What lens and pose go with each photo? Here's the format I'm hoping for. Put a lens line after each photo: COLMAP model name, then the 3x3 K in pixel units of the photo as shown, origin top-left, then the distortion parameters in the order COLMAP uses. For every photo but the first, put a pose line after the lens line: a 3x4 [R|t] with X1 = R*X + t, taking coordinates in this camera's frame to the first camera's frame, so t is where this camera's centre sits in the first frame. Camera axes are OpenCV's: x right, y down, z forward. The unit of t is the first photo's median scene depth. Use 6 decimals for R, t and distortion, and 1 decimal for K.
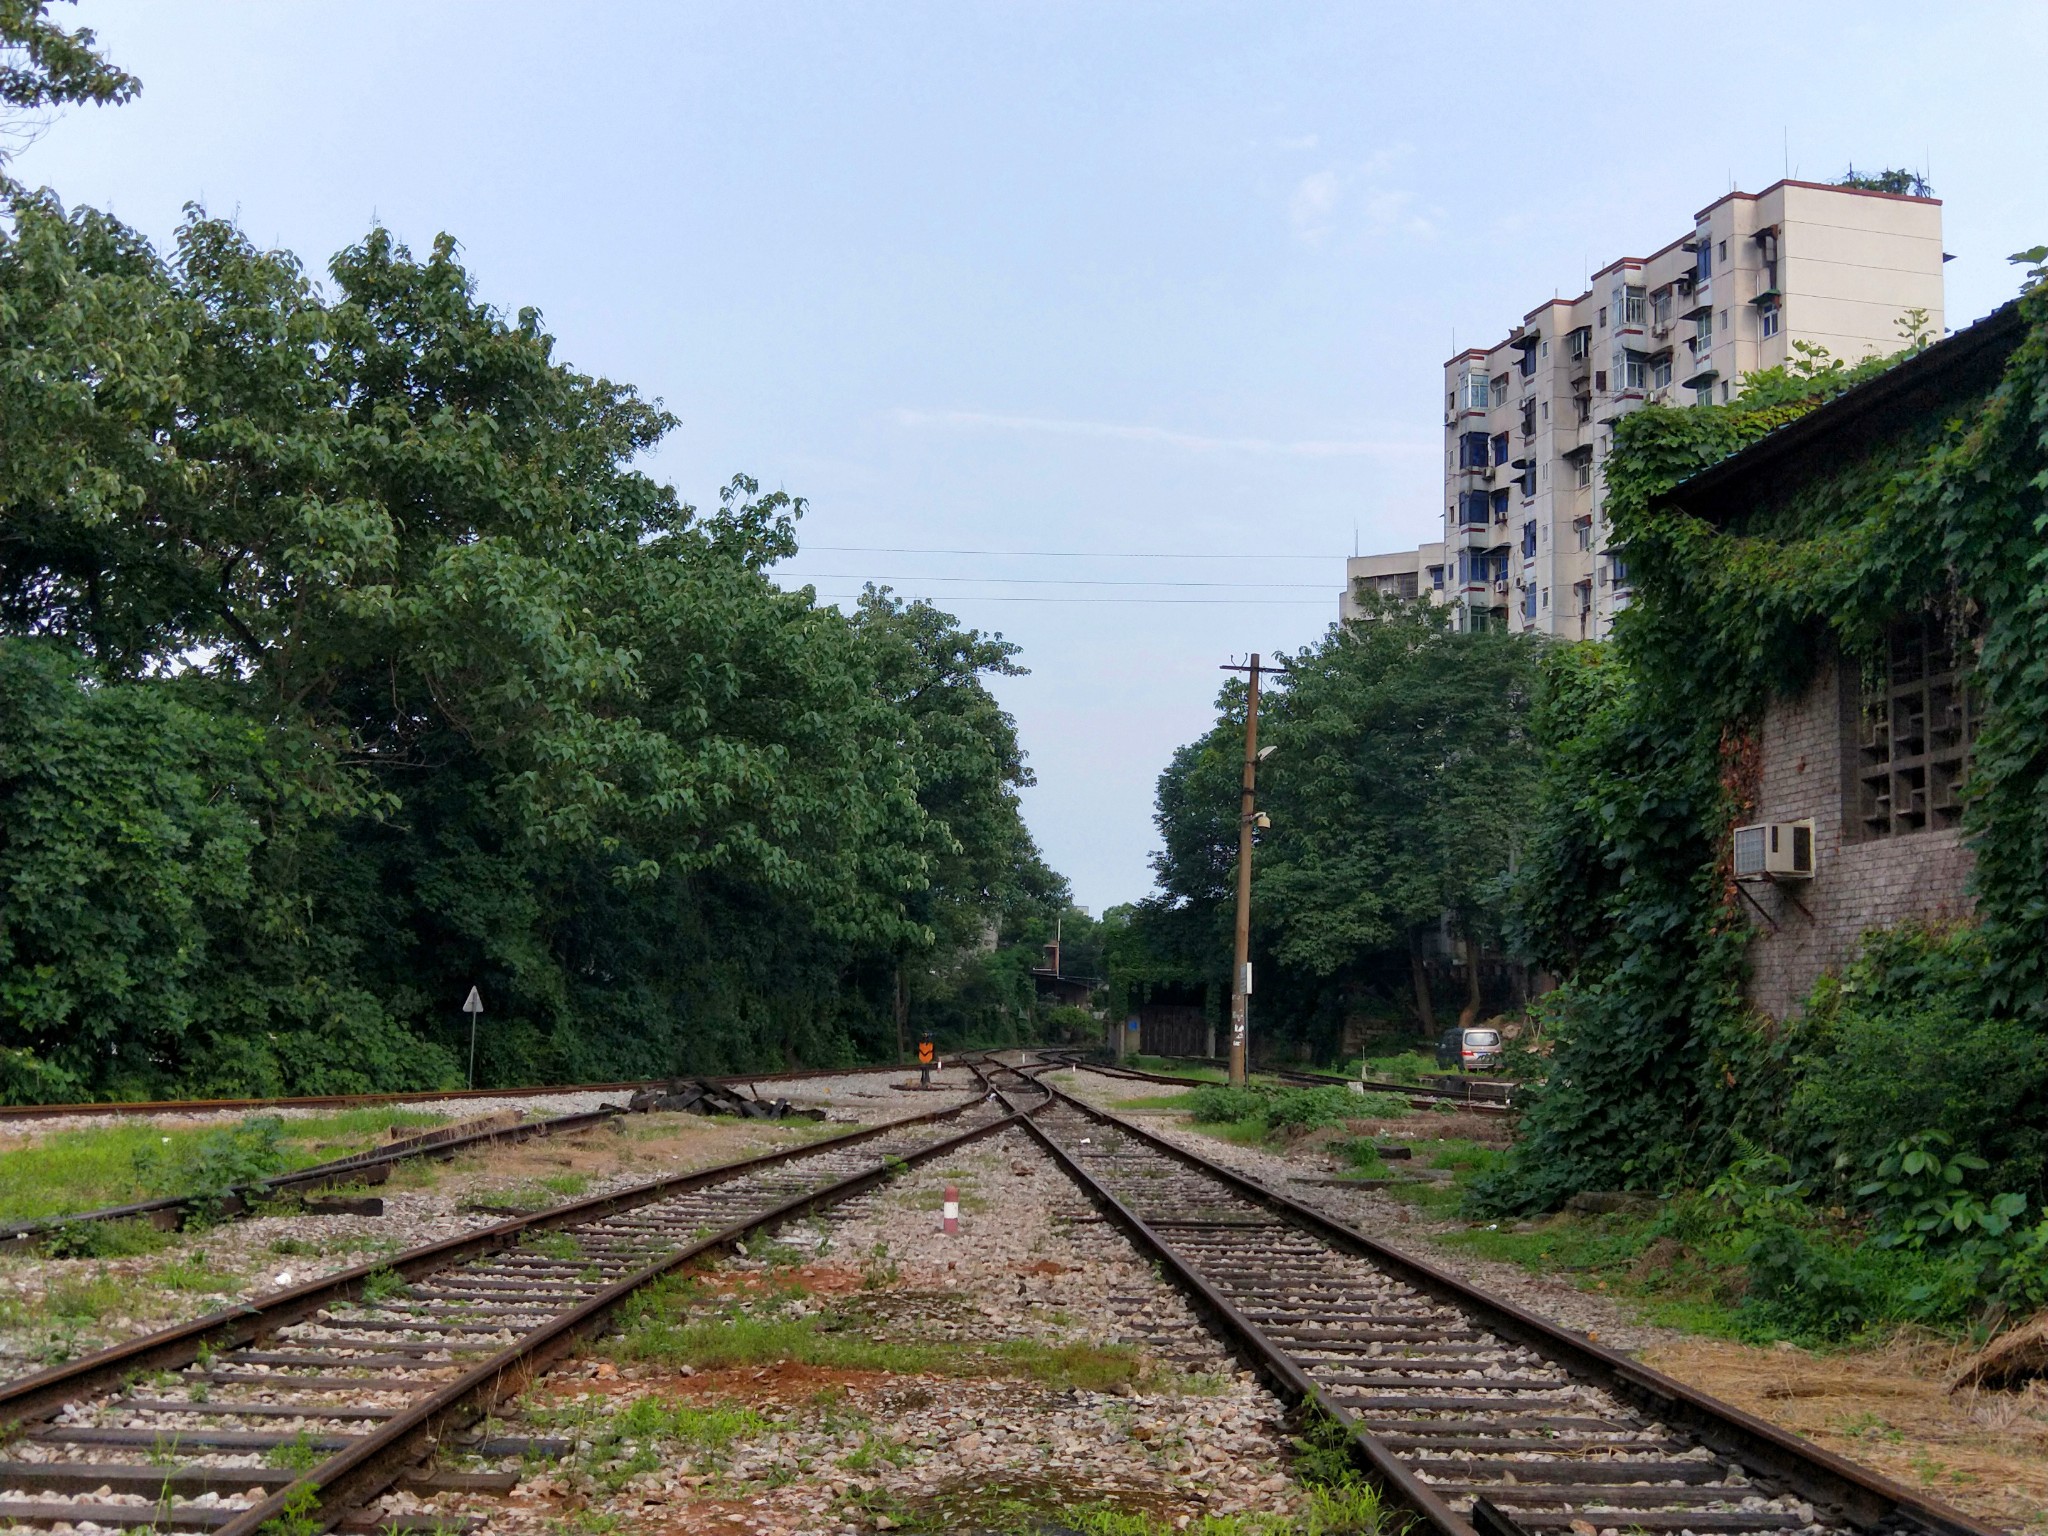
lens RADIAL K [[2467.9, 0, 1071.3], [0, 2467.9, 761.5], [0, 0, 1]] dist [0.207217, -0.694806]
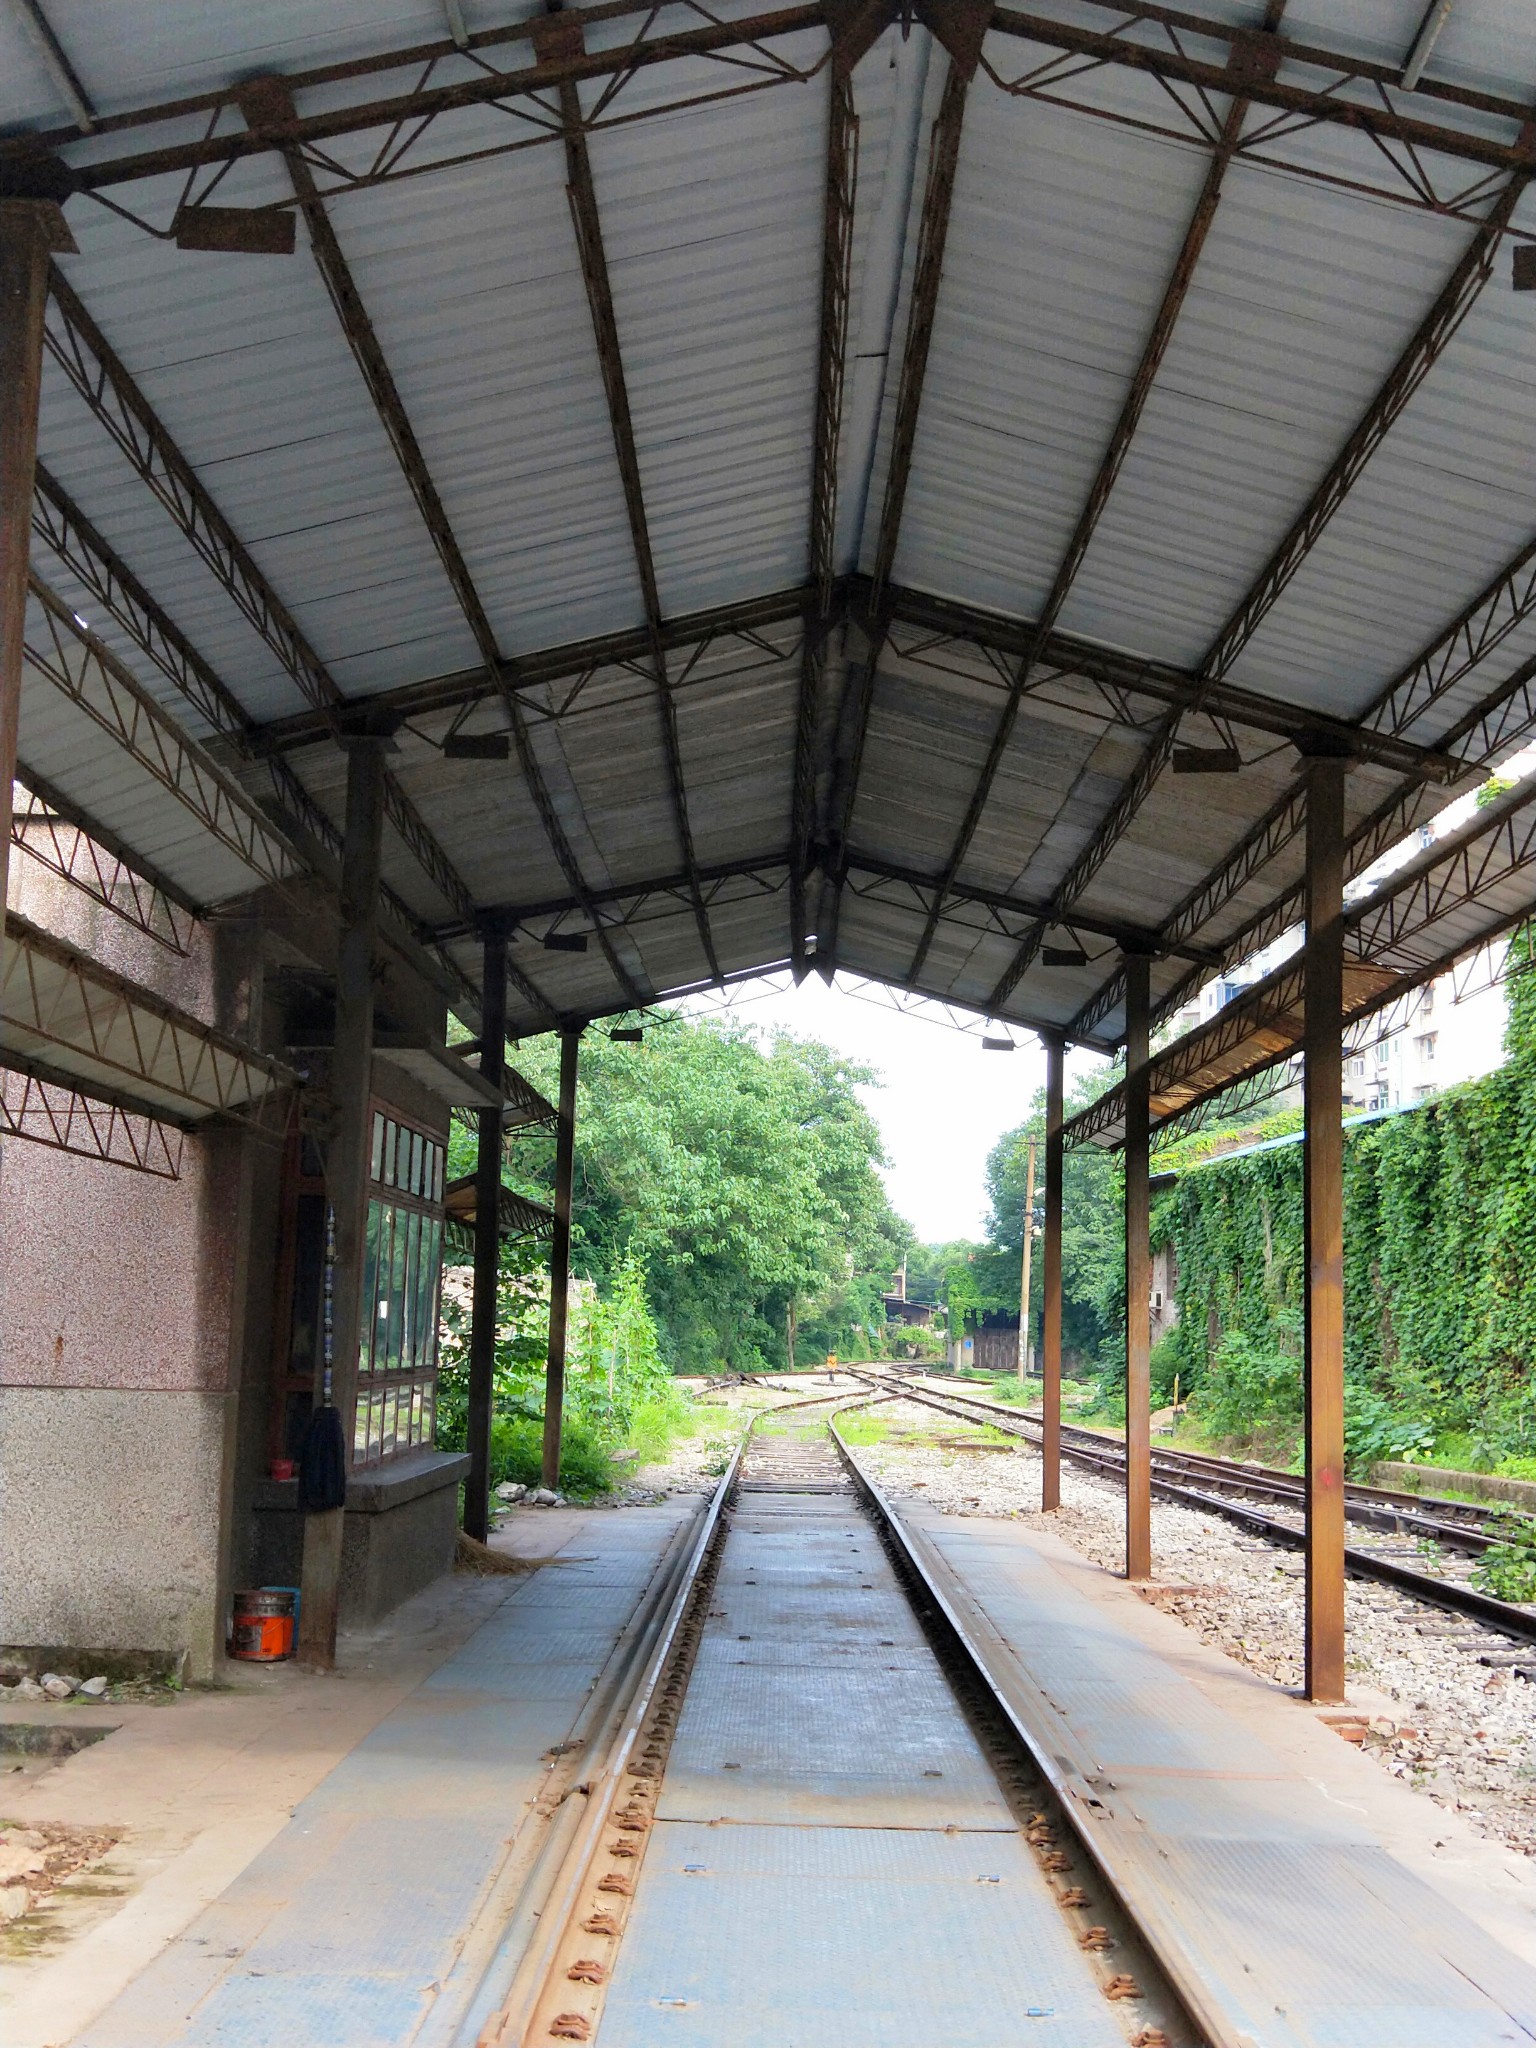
lens RADIAL K [[2467.9, 0, 768.0], [0, 2467.9, 1024.0], [0, 0, 1]] dist [0.207217, -0.694806]
pose [[0.998362, 0.002649, -0.057153, -0.006626], [-0.003832, 0.999781, -0.020588, -0.041262], [0.057086, 0.020773, 0.998153, -0.369174]]
